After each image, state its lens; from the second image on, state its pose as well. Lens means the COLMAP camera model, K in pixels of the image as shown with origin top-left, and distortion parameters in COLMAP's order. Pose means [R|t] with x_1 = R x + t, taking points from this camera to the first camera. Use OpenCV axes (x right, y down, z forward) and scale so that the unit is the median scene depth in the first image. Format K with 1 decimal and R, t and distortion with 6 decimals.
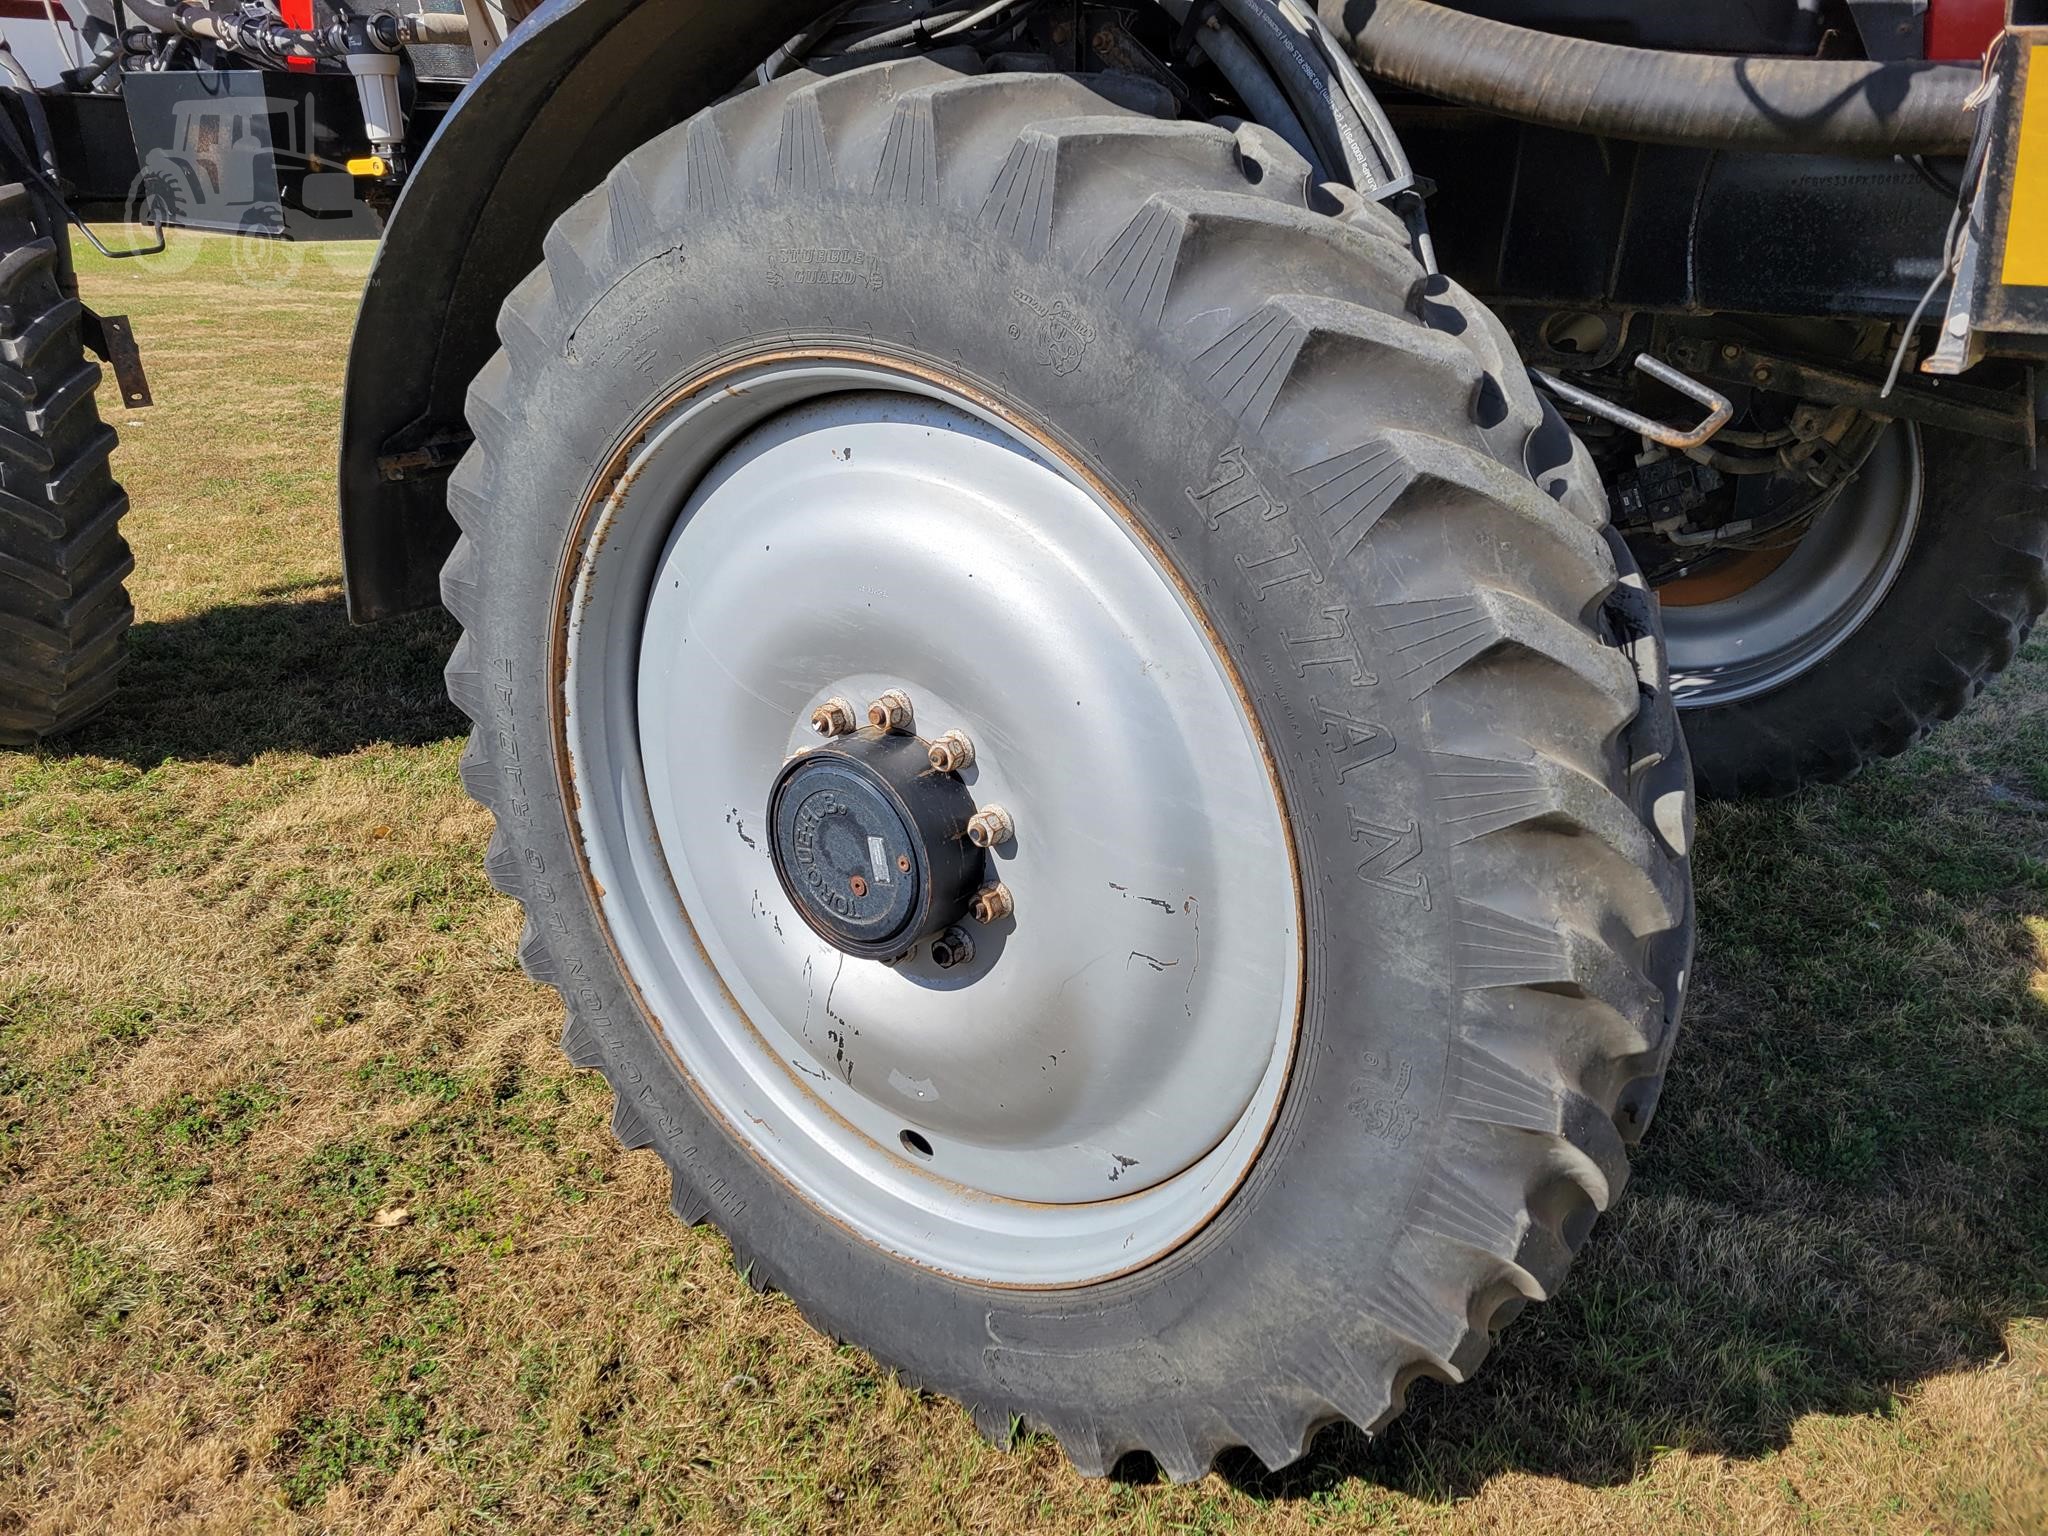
lens RADIAL K [[1544.1, 0, 1013.9], [0, 1544.1, 770.0], [0, 0, 1]] dist [0.044124, 0.001135]
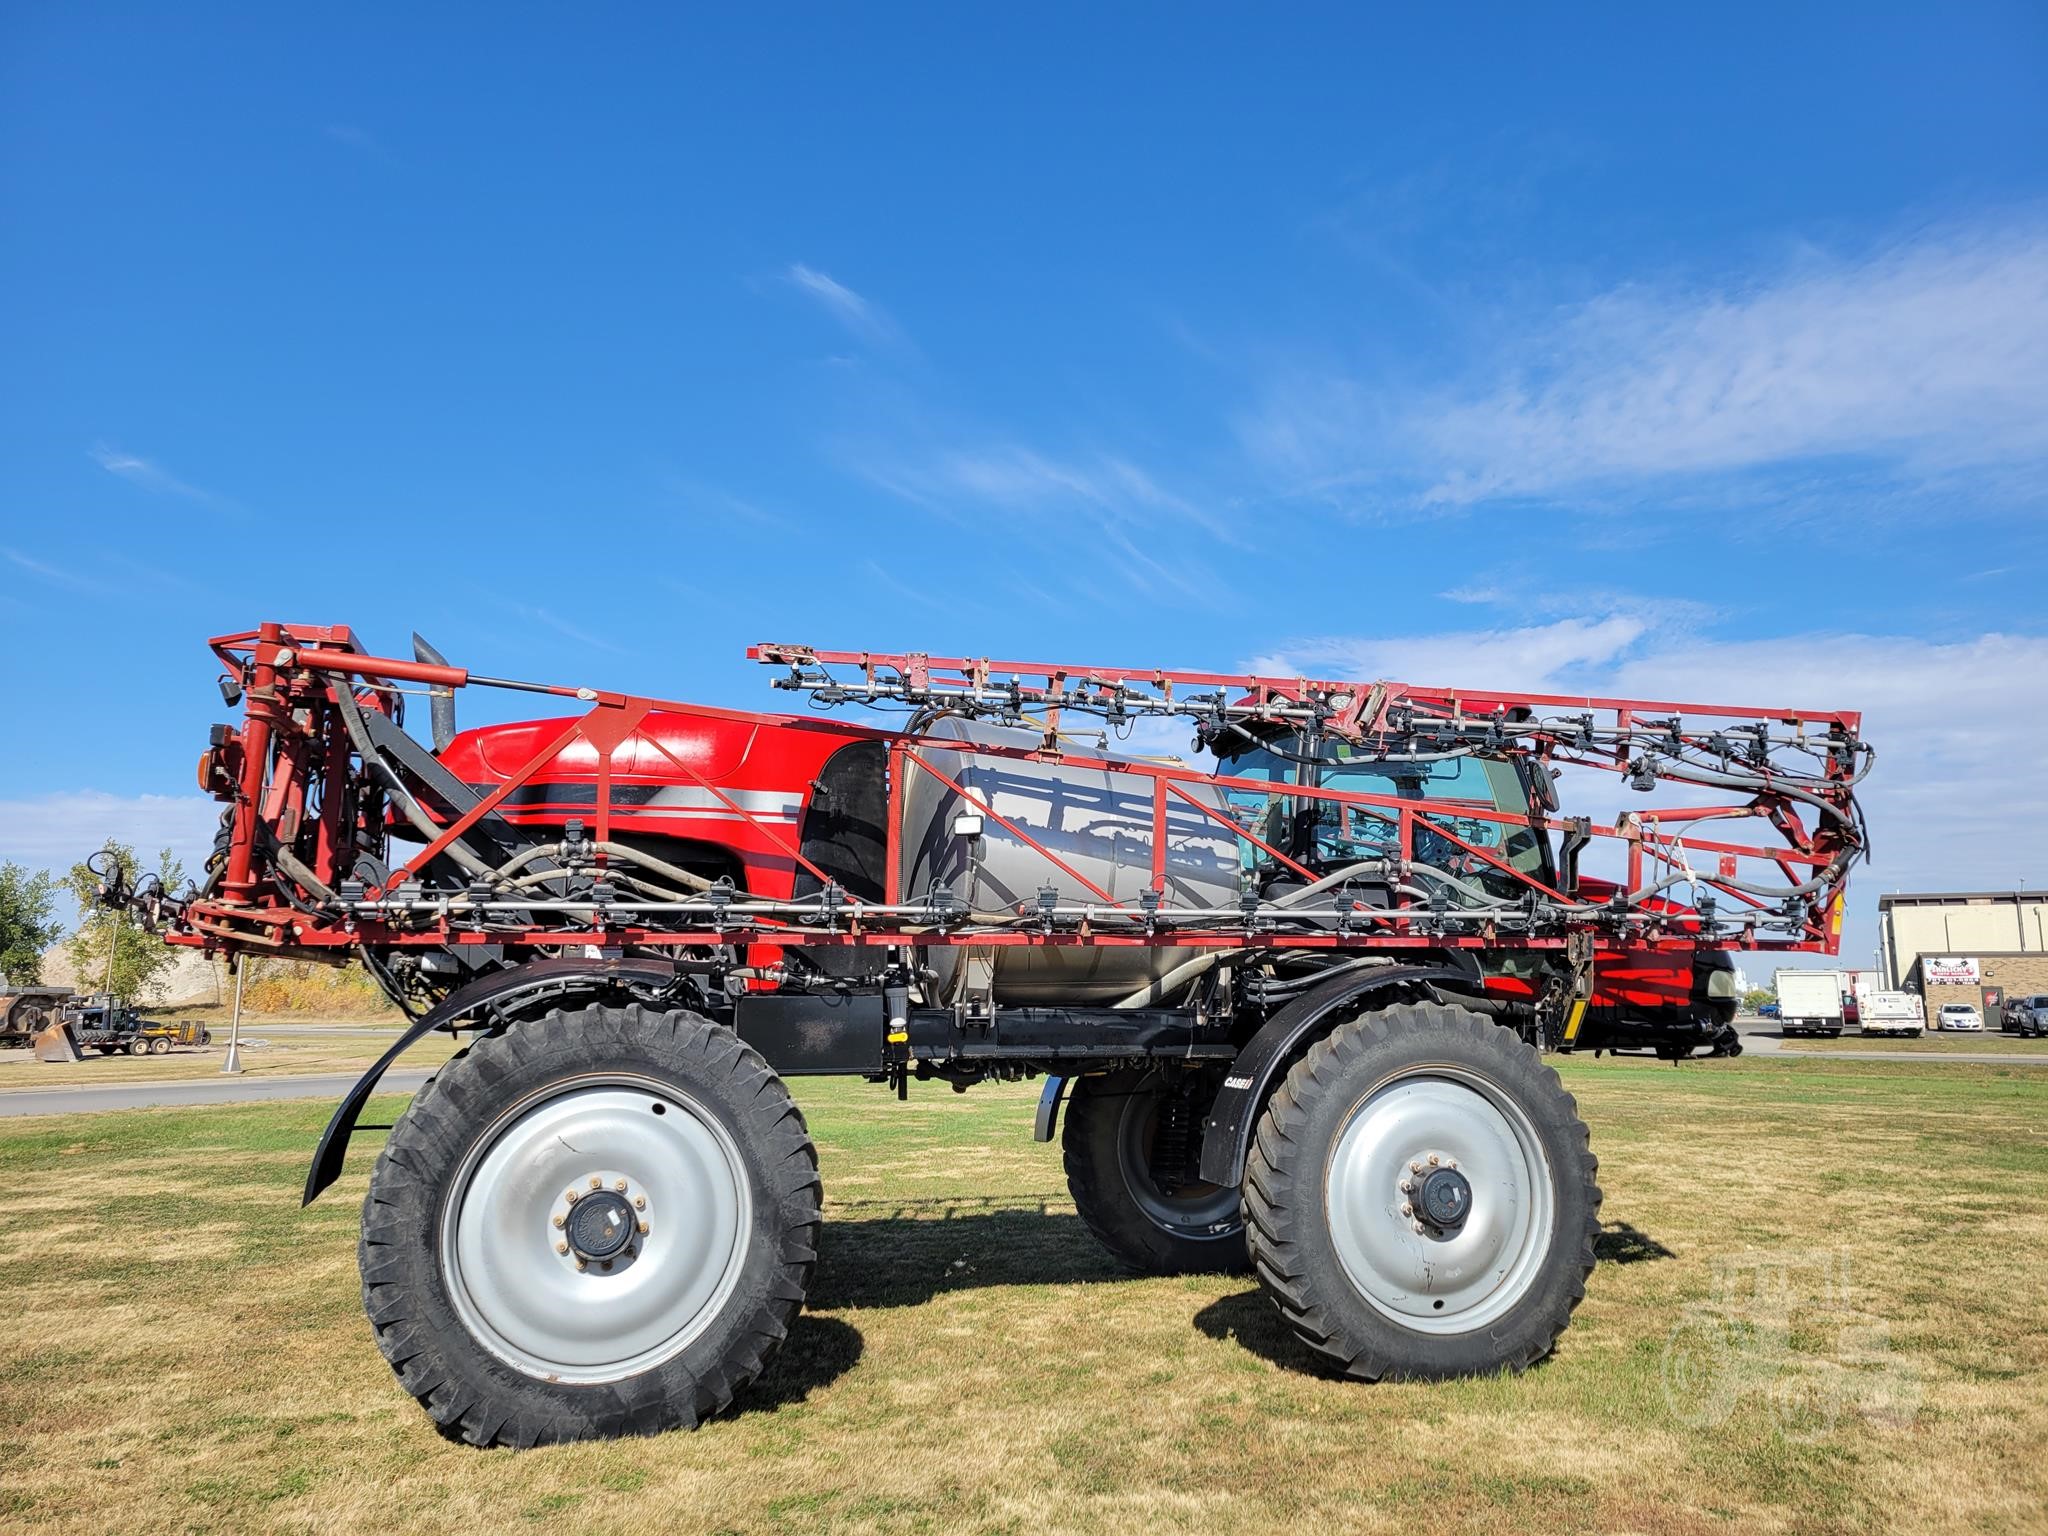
lens RADIAL K [[1530.2, 0, 1044.3], [0, 1530.2, 737.0], [0, 0, 1]] dist [0.044506, -0.000913]
pose [[0.581765, 0.115752, 0.805078, -3.651681], [0.317359, 0.879061, -0.355718, 0.089631], [-0.748888, 0.462443, 0.474672, -0.542112]]
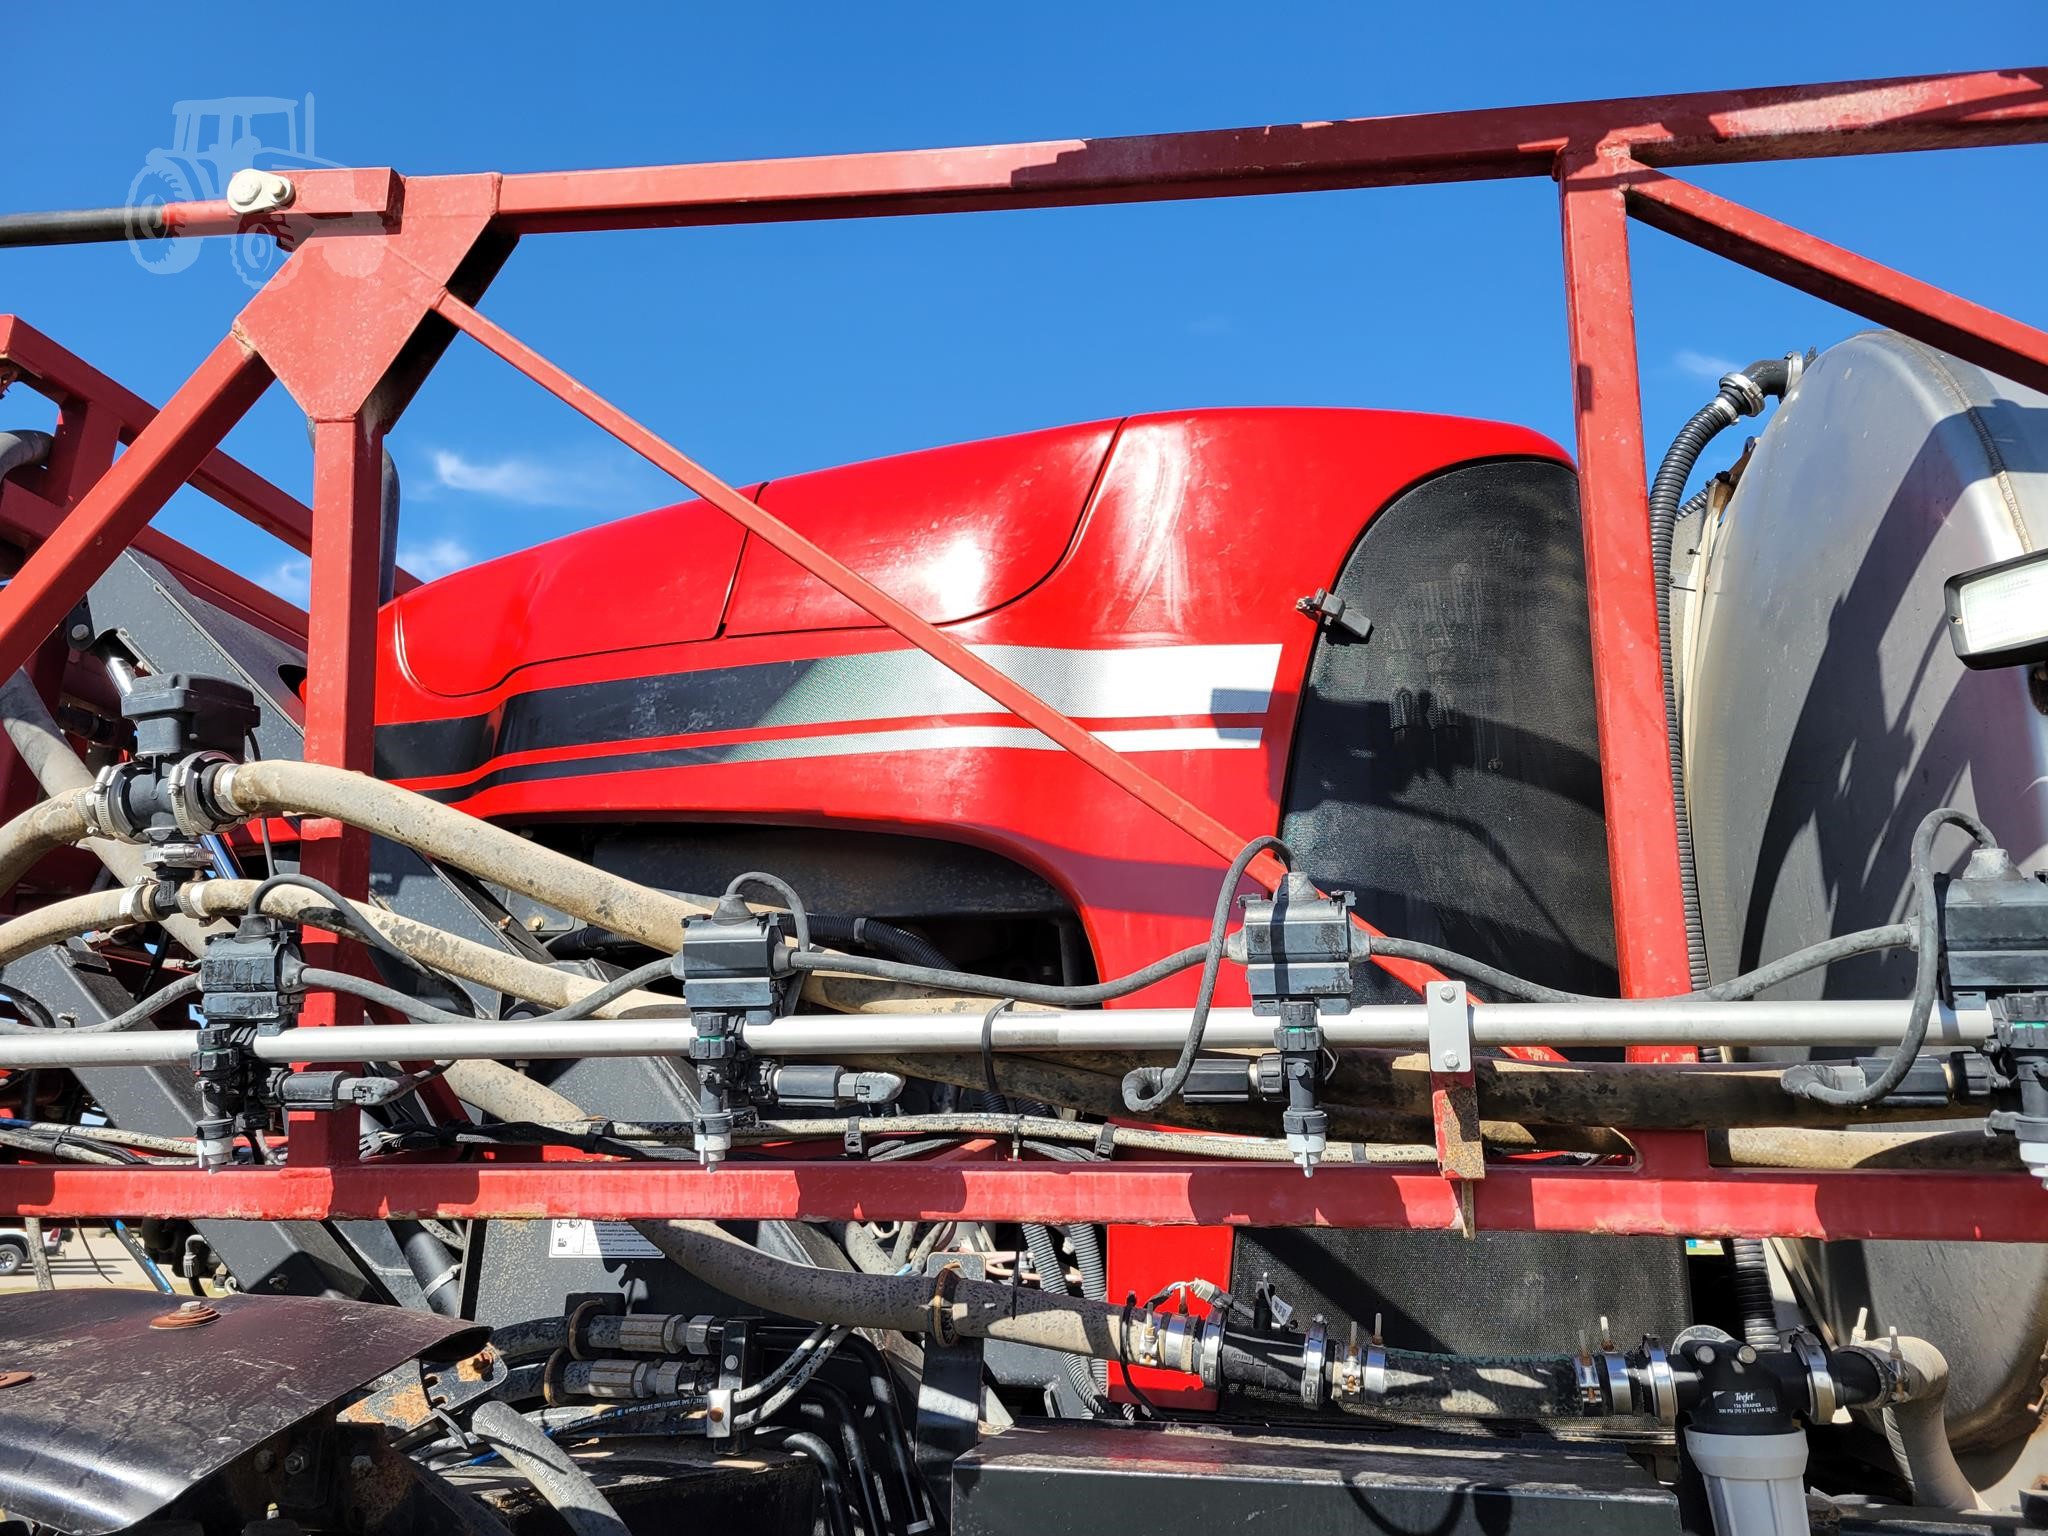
lens RADIAL K [[1551.6, 0, 1032.1], [0, 1551.6, 769.9], [0, 0, 1]] dist [0.023095, -0.001717]
pose [[0.897944, 0.114215, 0.425031, -1.463886], [0.168733, 0.802603, -0.572152, -0.699734], [-0.406480, 0.585477, 0.701420, 1.192431]]
